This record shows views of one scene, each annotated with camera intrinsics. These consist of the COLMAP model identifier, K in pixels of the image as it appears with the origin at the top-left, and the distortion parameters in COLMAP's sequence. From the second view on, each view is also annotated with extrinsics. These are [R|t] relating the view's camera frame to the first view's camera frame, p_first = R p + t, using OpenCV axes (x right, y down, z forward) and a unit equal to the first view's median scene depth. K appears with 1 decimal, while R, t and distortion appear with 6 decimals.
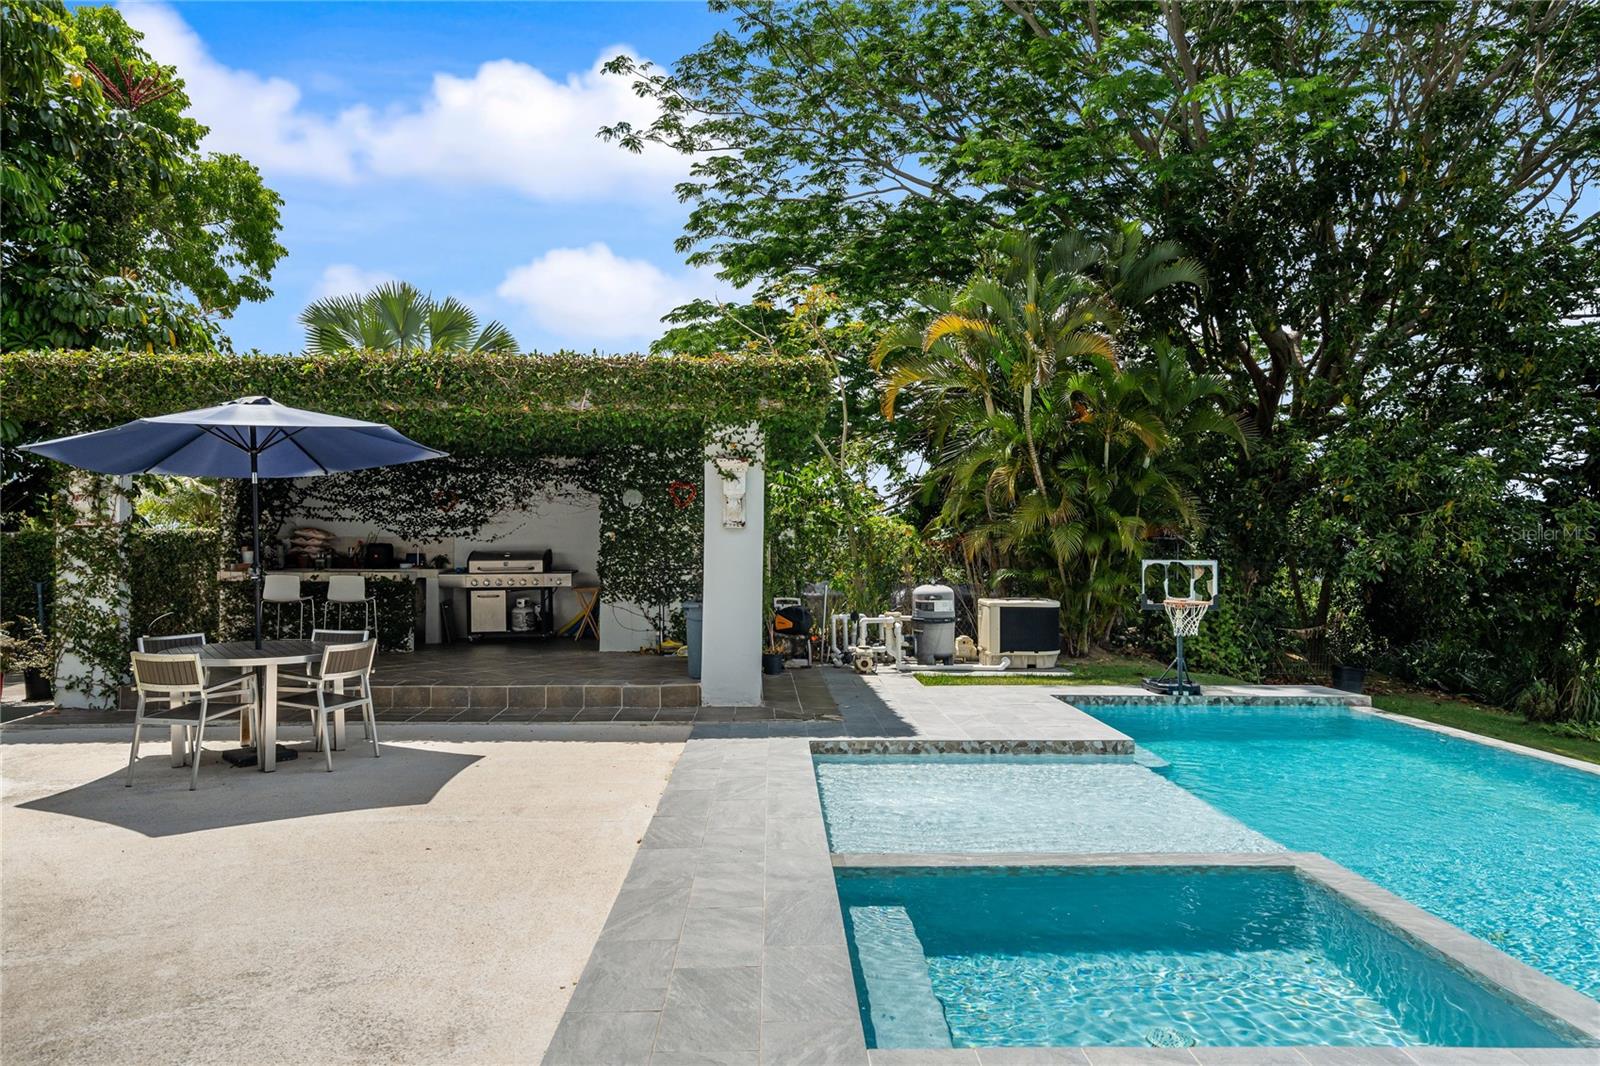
lens RADIAL K [[1061.4, 0, 794.3], [0, 1061.4, 528.3], [0, 0, 1]] dist [0.004952, 0.001616]
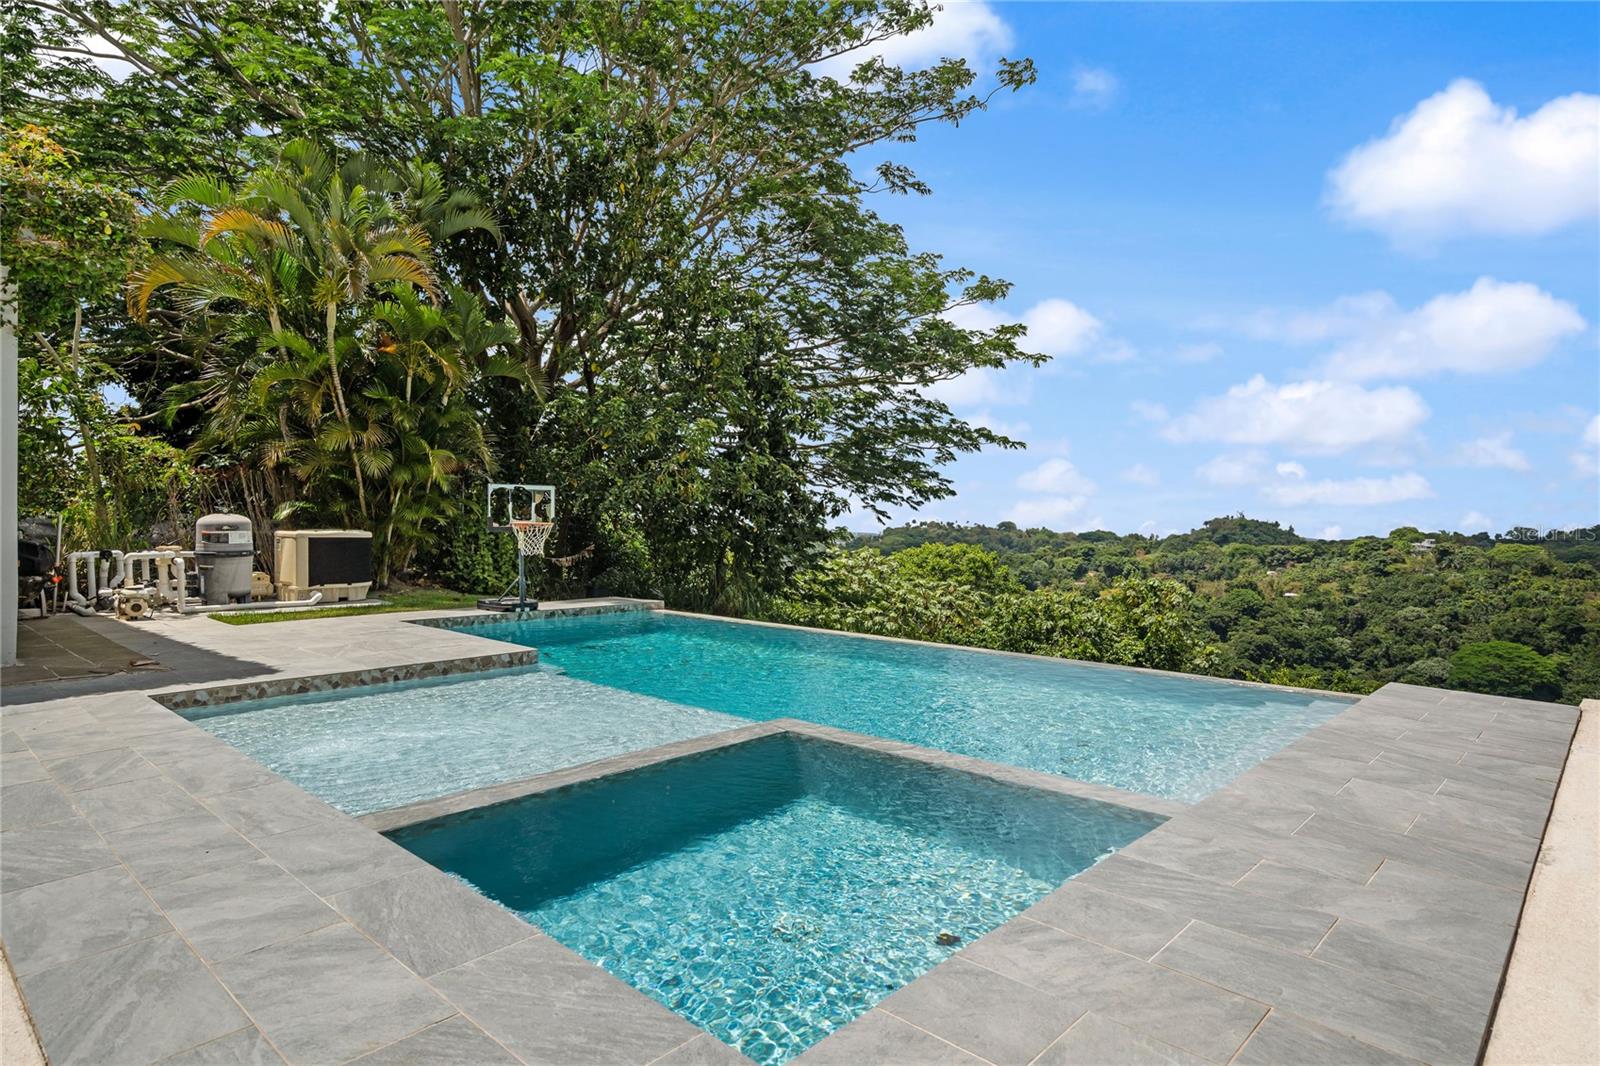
lens RADIAL K [[893.1, 0, 788.6], [0, 893.1, 546.9], [0, 0, 1]] dist [0.002906, -0.000354]
pose [[0.697772, -0.021047, 0.716011, -0.092448], [-0.021901, 0.998474, 0.050693, 0.040724], [-0.715985, -0.051053, 0.696246, 0.184413]]
